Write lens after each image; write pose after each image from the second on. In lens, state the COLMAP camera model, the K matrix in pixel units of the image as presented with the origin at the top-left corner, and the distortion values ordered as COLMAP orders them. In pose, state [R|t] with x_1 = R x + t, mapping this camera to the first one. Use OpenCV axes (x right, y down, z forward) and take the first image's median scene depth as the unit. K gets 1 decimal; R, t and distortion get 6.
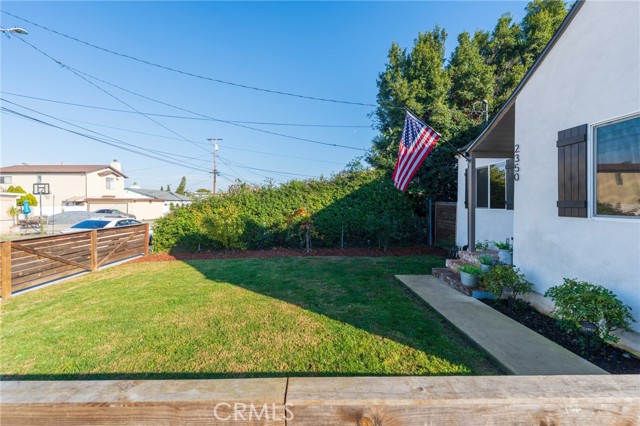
lens RADIAL K [[259.6, 0, 299.7], [0, 259.6, 199.8], [0, 0, 1]] dist [-0.004311, 0.000325]
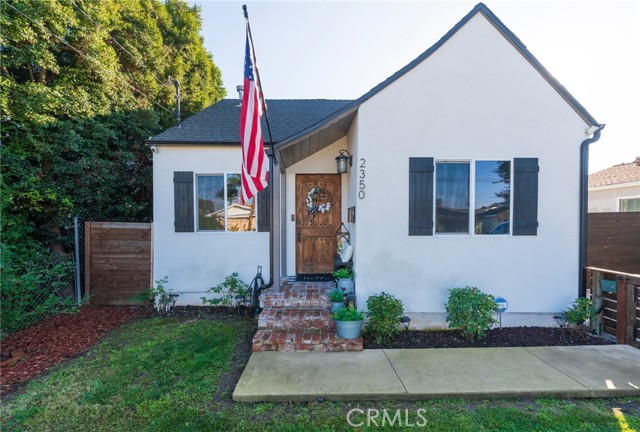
lens RADIAL K [[268.0, 0, 319.9], [0, 268.0, 224.0], [0, 0, 1]] dist [-0.003874, -0.000298]
pose [[-0.043329, -0.020448, 0.998852, -0.046650], [-0.007379, 0.999770, 0.020147, -0.001767], [-0.999034, -0.006498, -0.043470, 0.562016]]
